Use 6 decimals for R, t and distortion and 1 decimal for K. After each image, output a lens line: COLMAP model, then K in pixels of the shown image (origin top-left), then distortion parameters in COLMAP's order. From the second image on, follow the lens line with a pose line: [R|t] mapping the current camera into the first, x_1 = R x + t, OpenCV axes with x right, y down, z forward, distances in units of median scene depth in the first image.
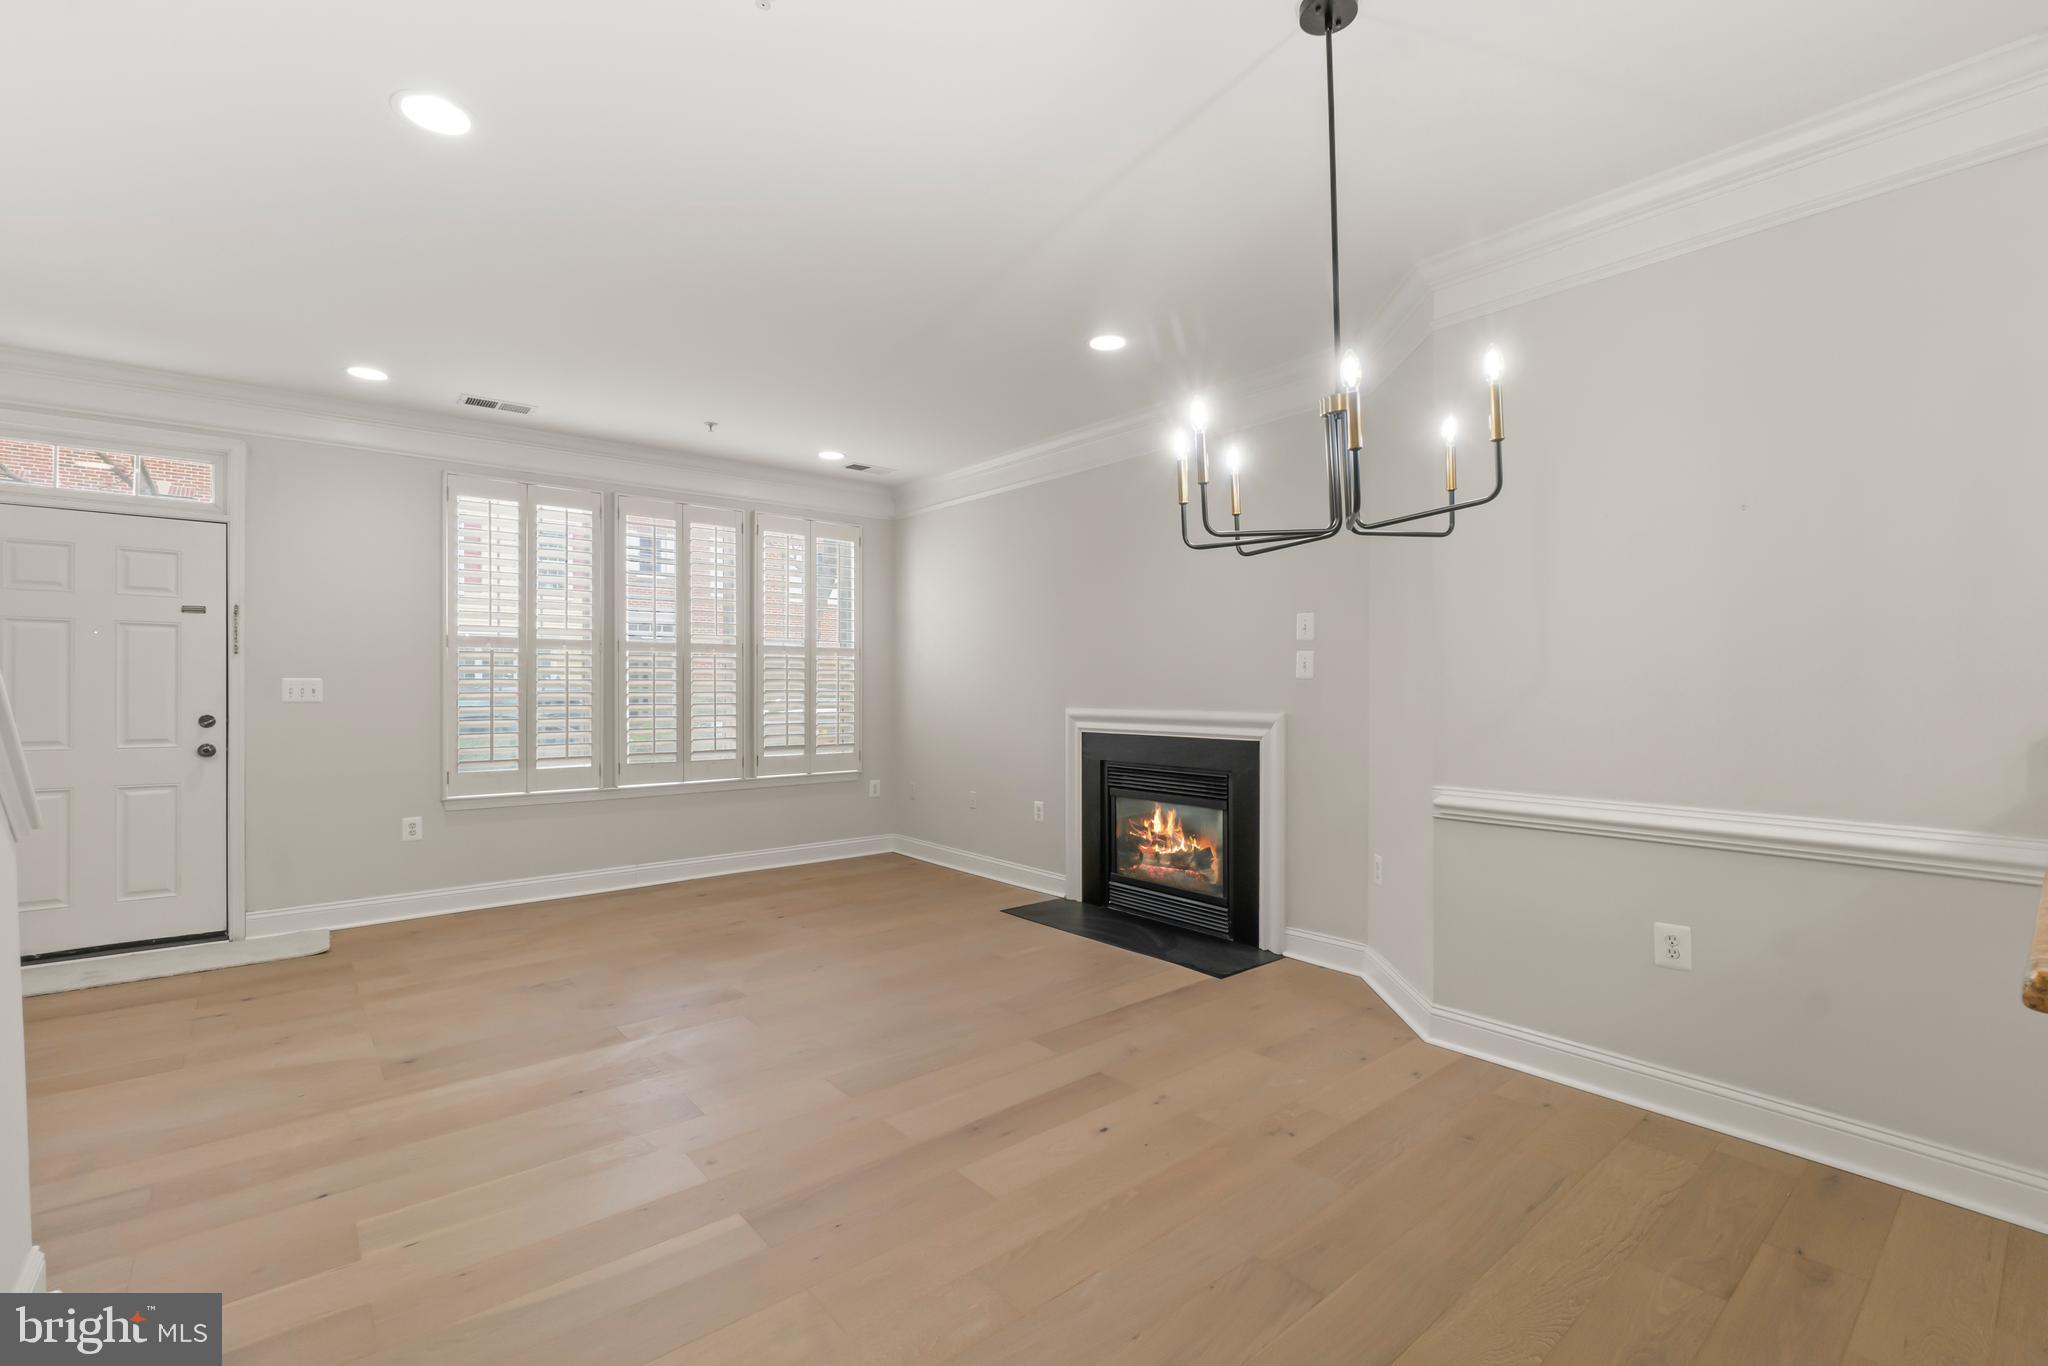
lens RADIAL K [[894.6, 0, 1010.7], [0, 894.6, 695.0], [0, 0, 1]] dist [-0.003492, -0.000217]
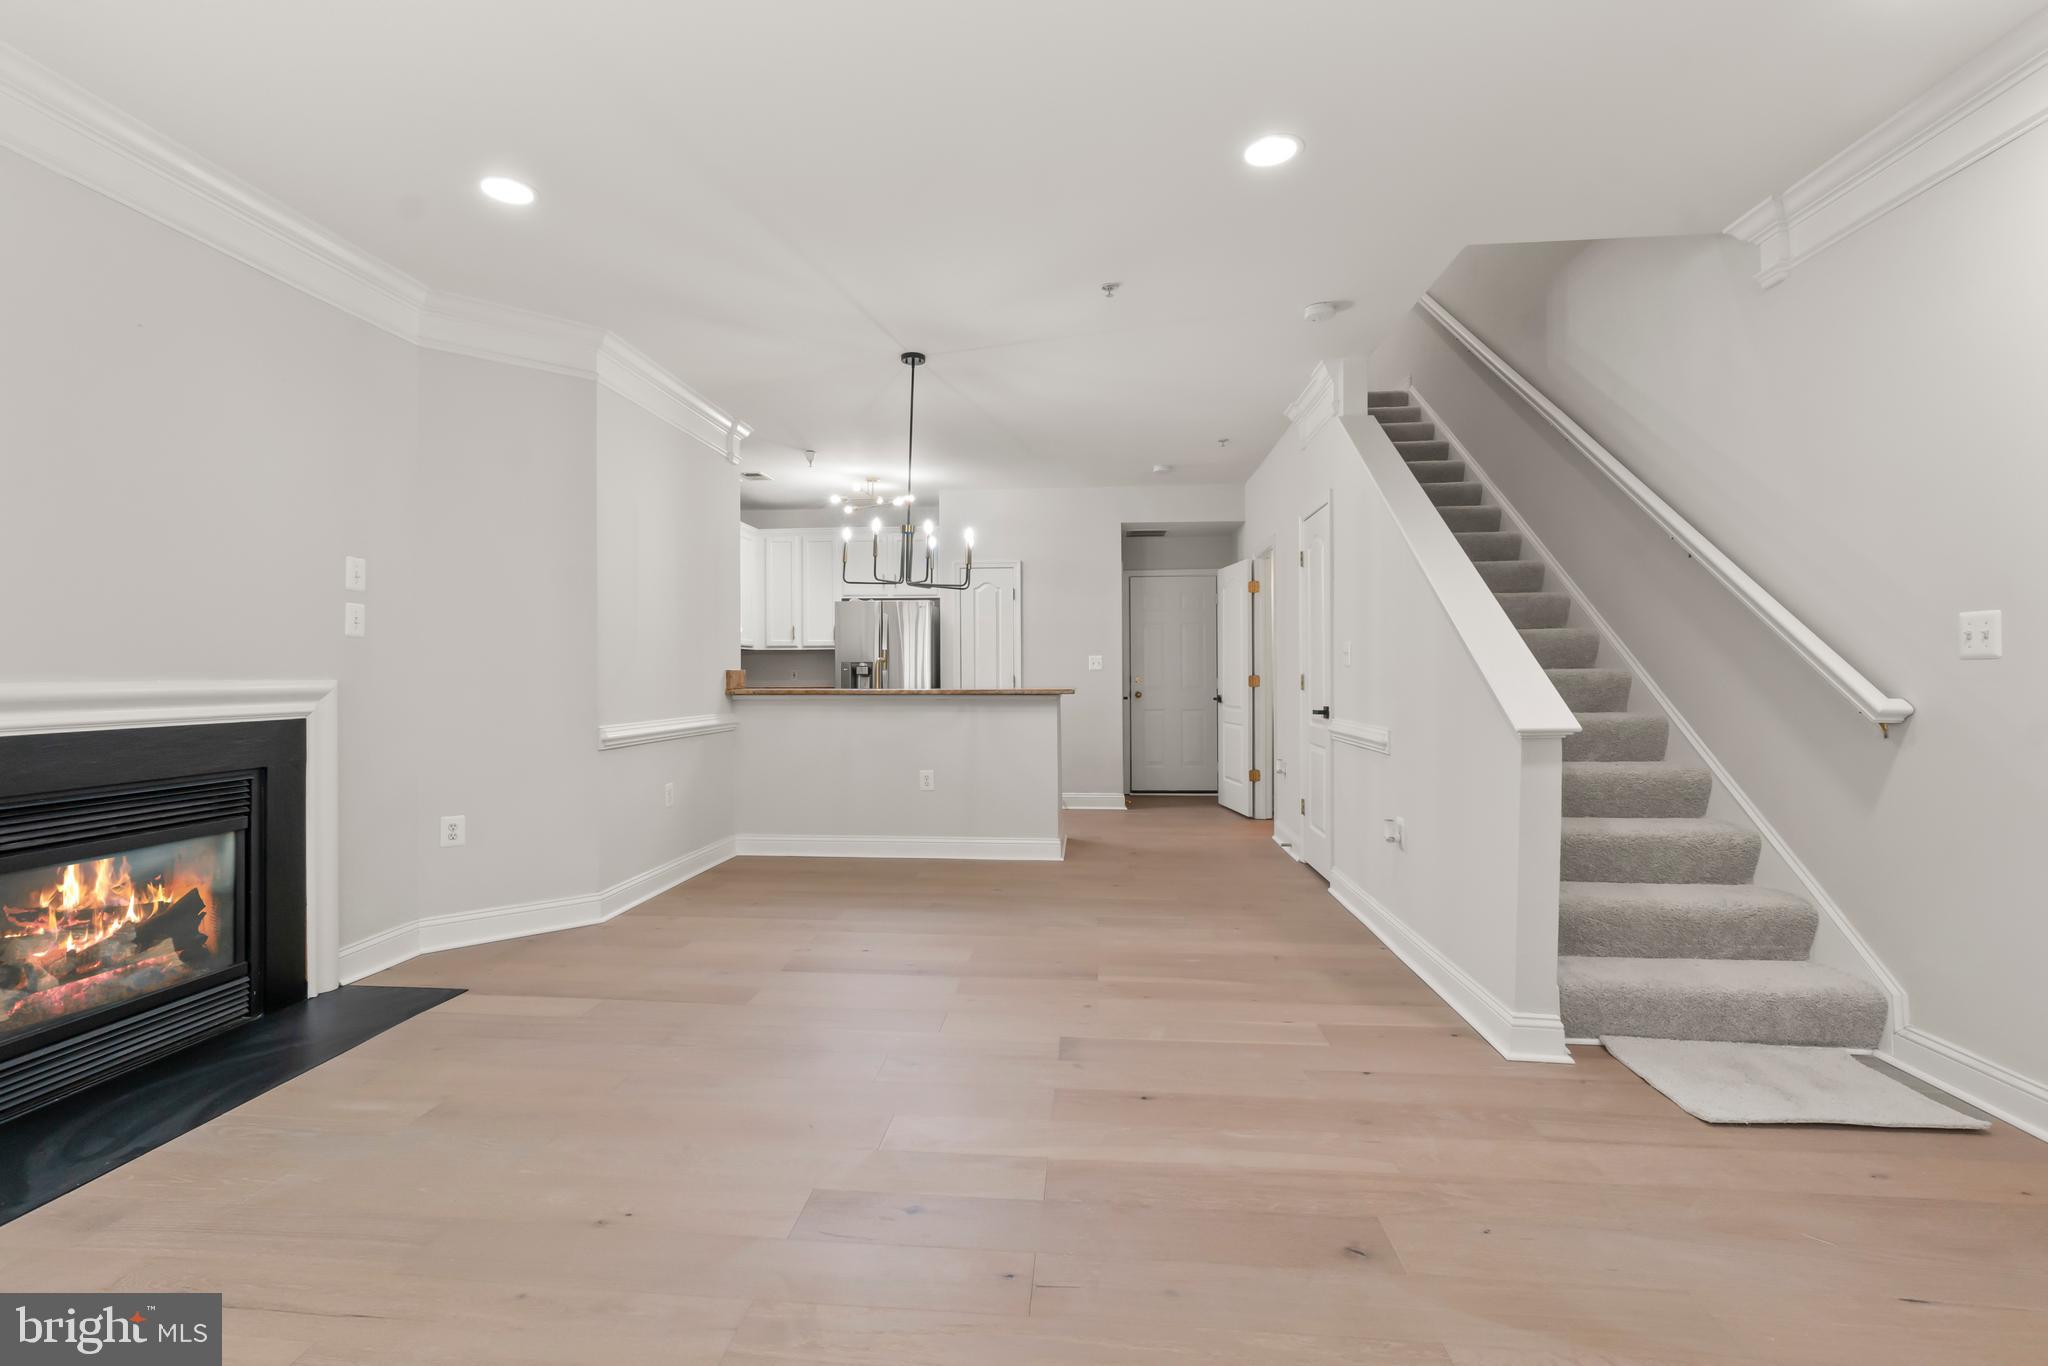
lens RADIAL K [[894.6, 0, 1013.6], [0, 894.6, 676.3], [0, 0, 1]] dist [-0.003492, -0.000217]
pose [[-0.709936, 0.000328, 0.704266, -0.638710], [0.009093, 0.999921, 0.008701, 0.015396], [-0.704207, 0.012581, -0.709883, 1.082739]]
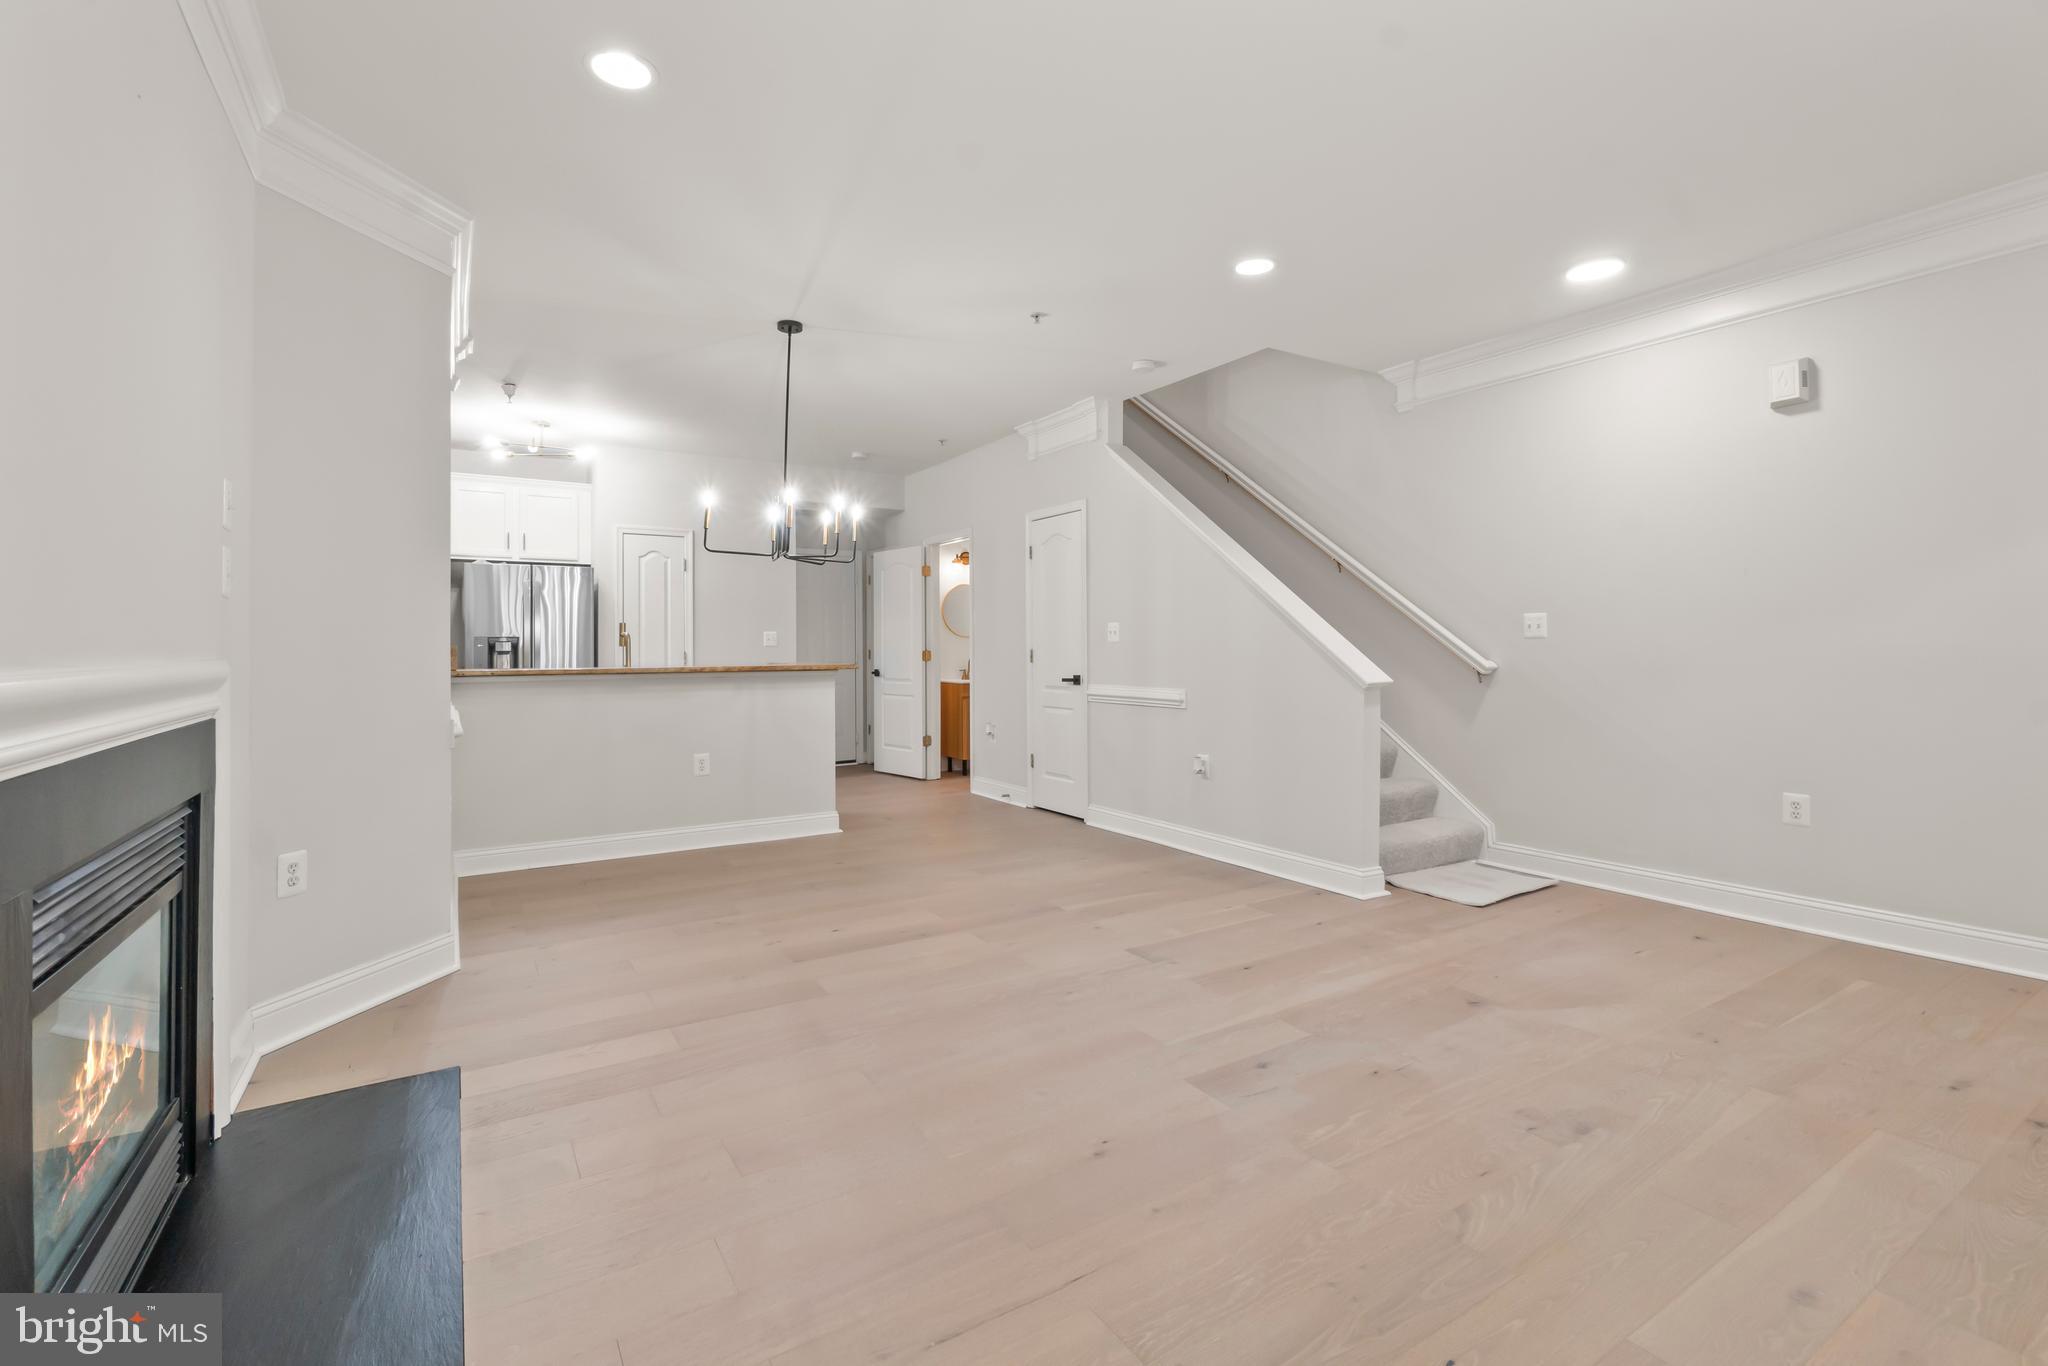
lens RADIAL K [[894.6, 0, 1007.3], [0, 894.6, 645.1], [0, 0, 1]] dist [-0.003492, -0.000217]
pose [[-0.990337, 0.006992, 0.138506, -0.214860], [0.007773, 0.999957, 0.005096, 0.012295], [-0.138465, 0.006124, -0.990348, 1.386895]]
